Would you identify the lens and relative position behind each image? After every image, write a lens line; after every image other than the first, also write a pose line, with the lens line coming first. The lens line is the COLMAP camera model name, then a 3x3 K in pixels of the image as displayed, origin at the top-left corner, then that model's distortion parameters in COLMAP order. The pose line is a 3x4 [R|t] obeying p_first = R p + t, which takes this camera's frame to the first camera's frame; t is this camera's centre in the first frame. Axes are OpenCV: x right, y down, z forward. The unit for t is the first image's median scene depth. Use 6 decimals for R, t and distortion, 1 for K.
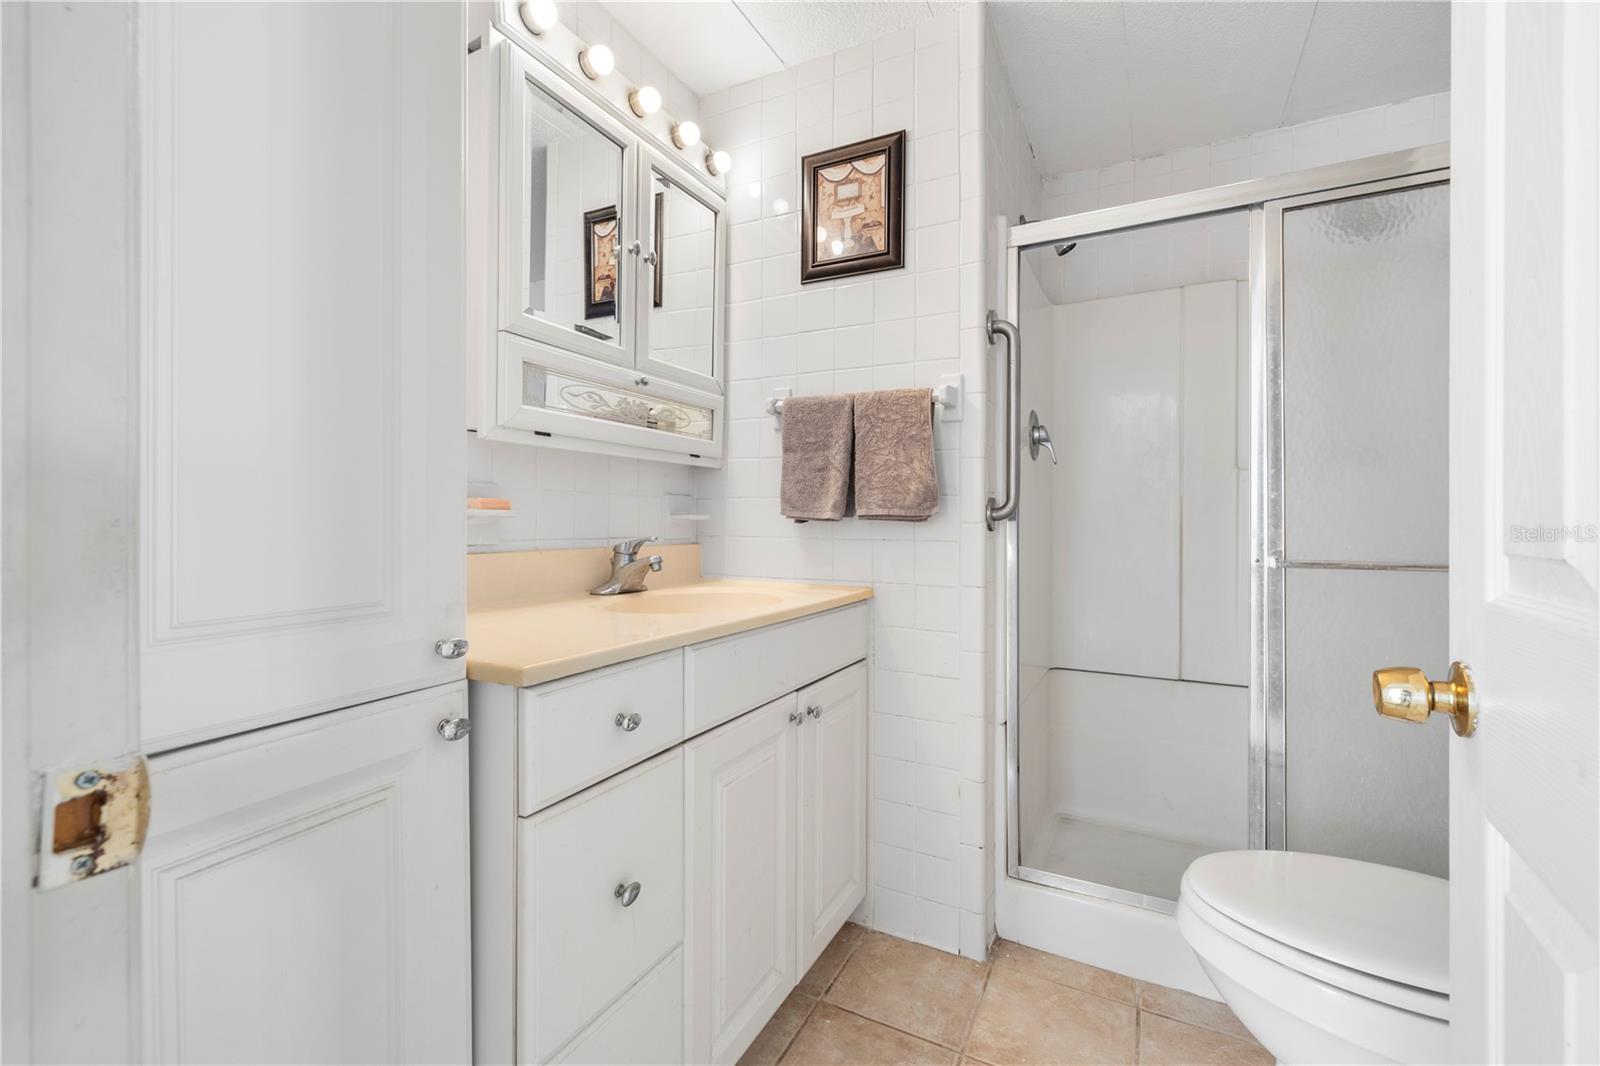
lens RADIAL K [[679.6, 0, 798.1], [0, 679.6, 519.2], [0, 0, 1]] dist [-0.000956, 0.000755]
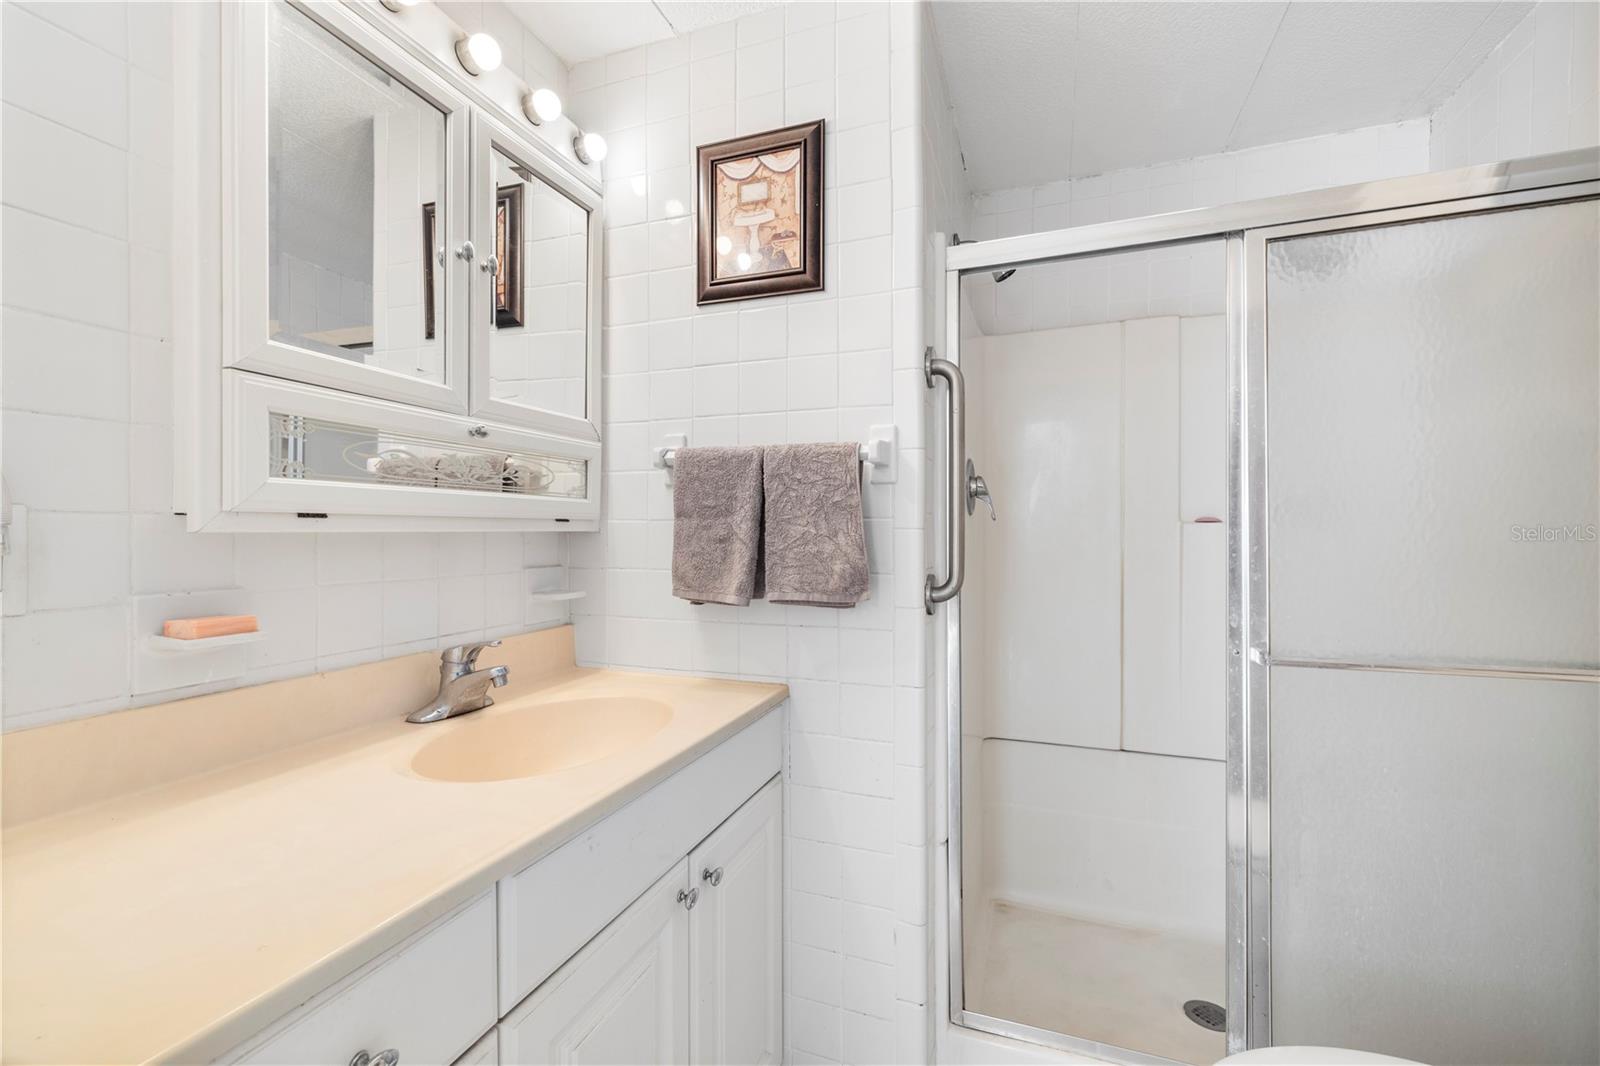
lens RADIAL K [[679.6, 0, 796.5], [0, 679.6, 538.6], [0, 0, 1]] dist [-0.000956, 0.000755]
pose [[0.992355, -0.007193, 0.123205, 0.021919], [0.006292, 0.999951, 0.007704, -0.082897], [-0.123254, -0.006870, 0.992351, 0.202462]]
